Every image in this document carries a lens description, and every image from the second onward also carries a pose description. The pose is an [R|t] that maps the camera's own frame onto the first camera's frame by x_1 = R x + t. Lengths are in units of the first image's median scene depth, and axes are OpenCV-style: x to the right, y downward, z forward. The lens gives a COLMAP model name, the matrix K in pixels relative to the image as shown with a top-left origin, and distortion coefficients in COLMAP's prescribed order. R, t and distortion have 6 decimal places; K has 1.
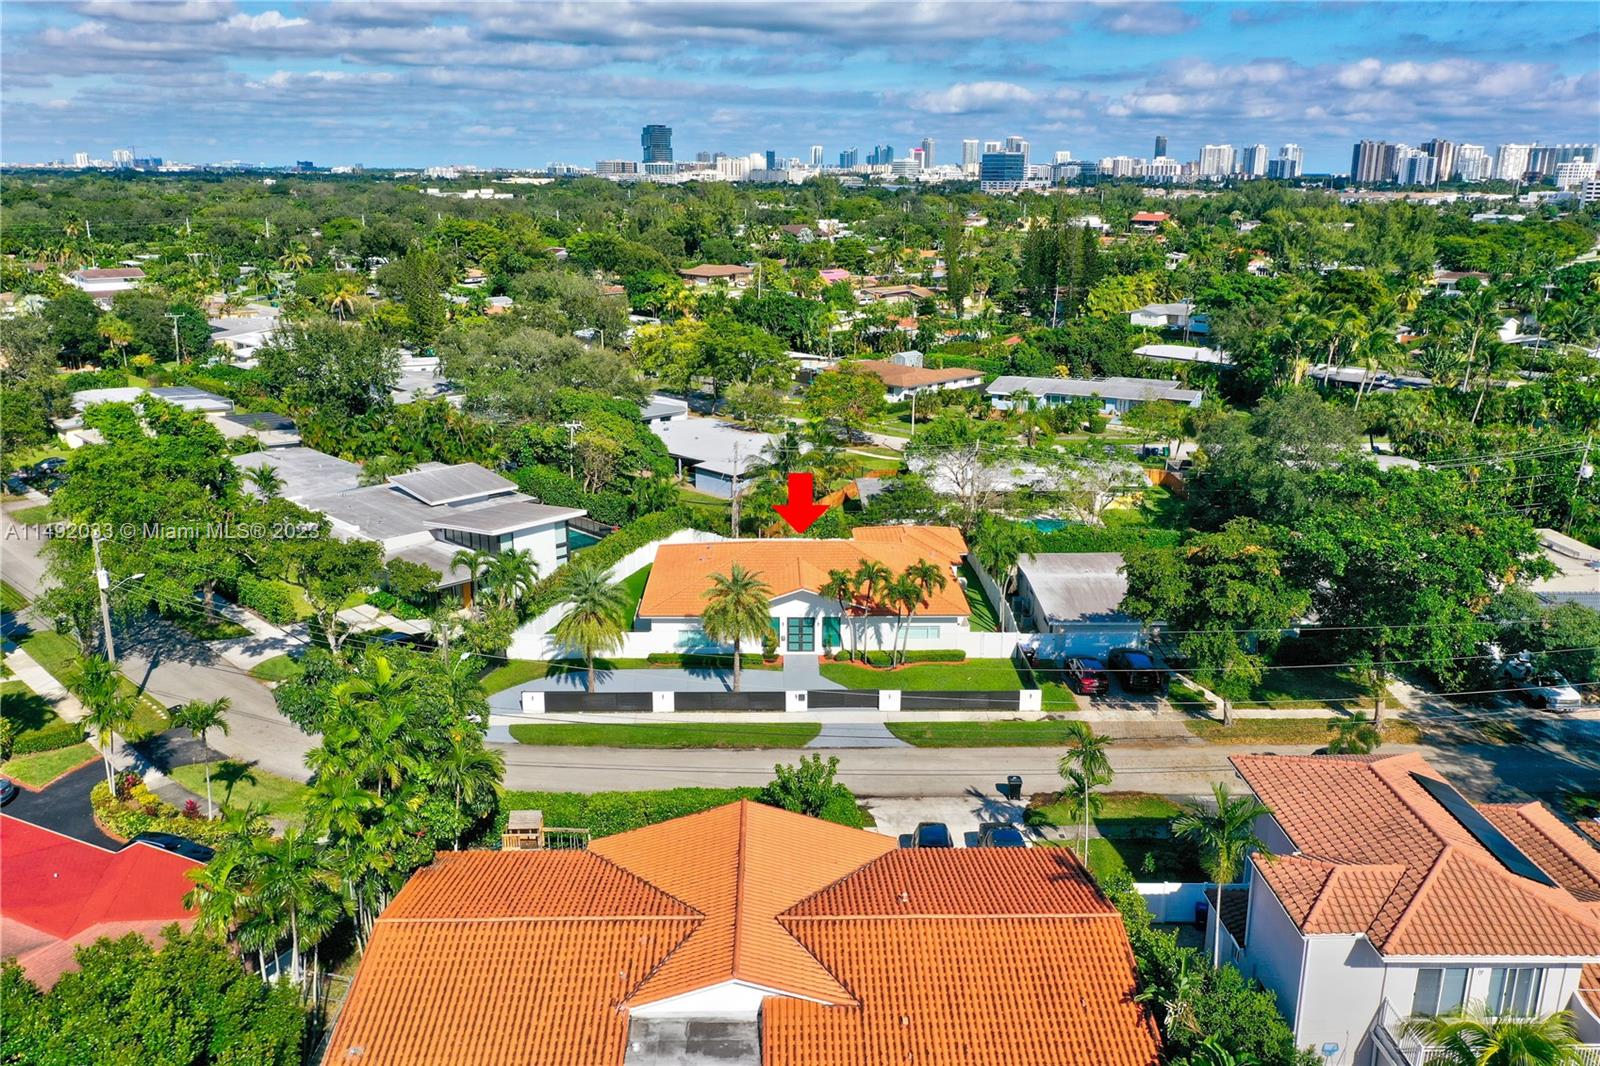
lens RADIAL K [[1320.3, 0, 799.6], [0, 1320.3, 534.9], [0, 0, 1]] dist [0.024049, -0.001527]
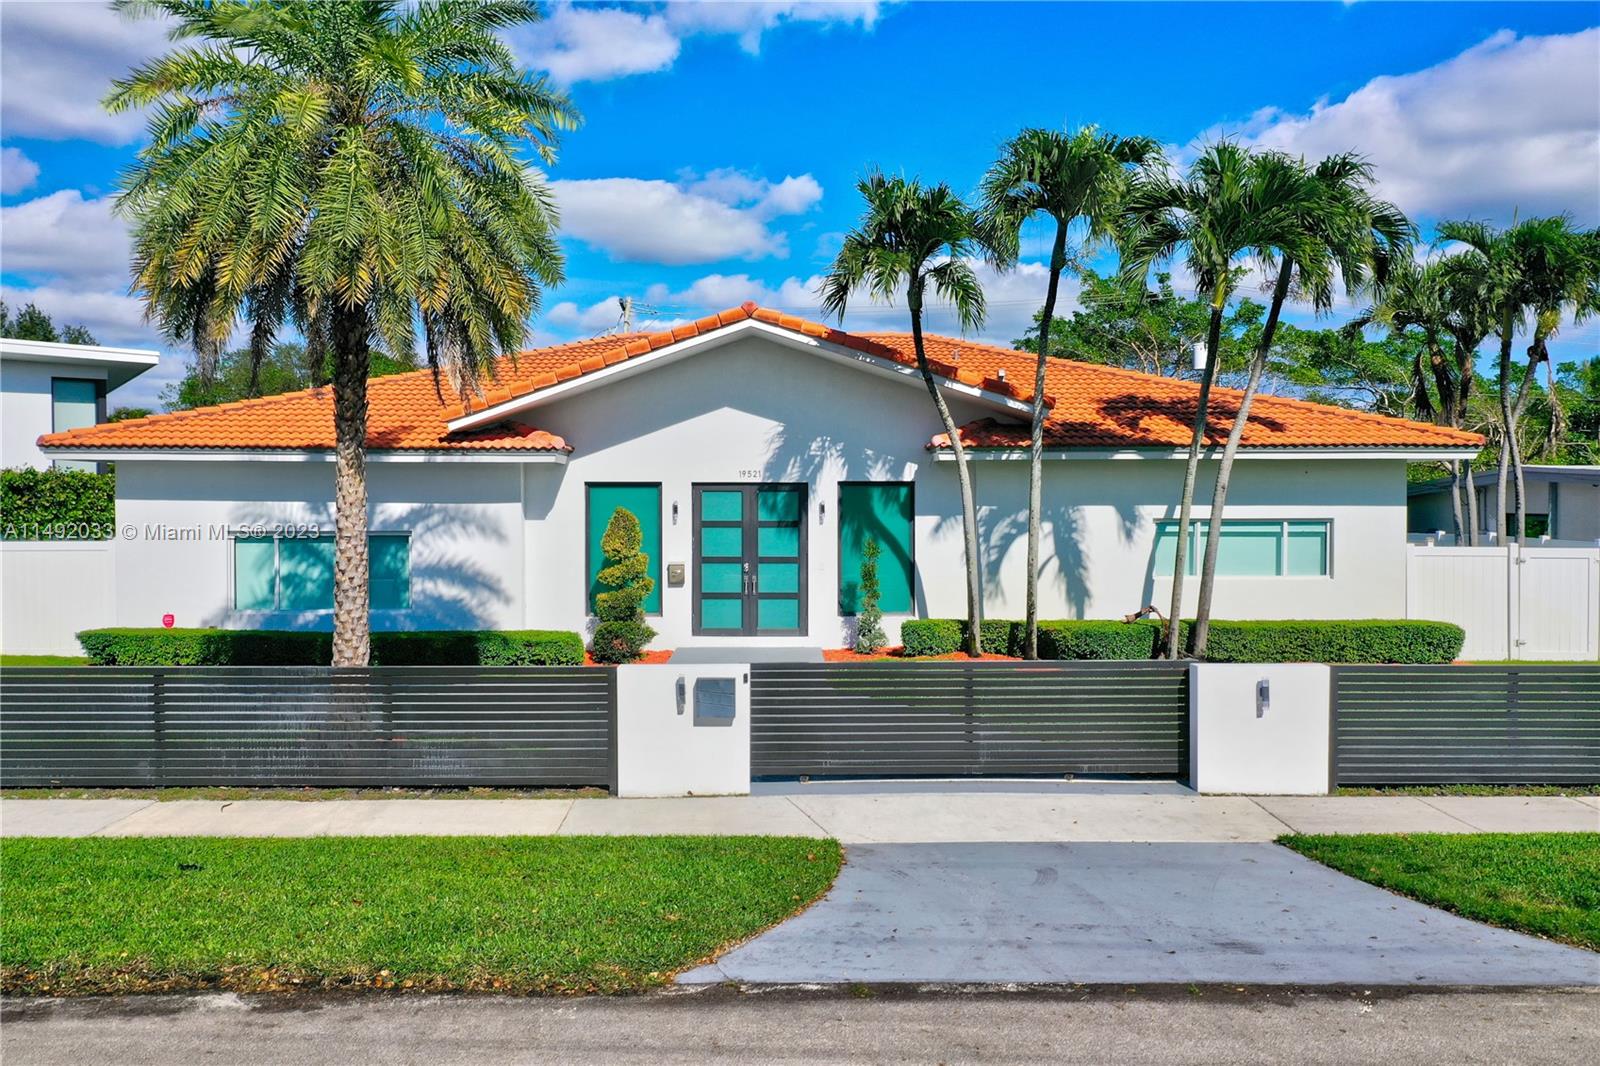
lens RADIAL K [[1320.3, 0, 788.1], [0, 1320.3, 533.6], [0, 0, 1]] dist [0.024049, -0.001527]
pose [[0.999841, -0.003517, -0.017465, 0.009282], [-0.000943, 0.968505, -0.248993, 0.100345], [0.017791, 0.248970, 0.968348, 0.586504]]
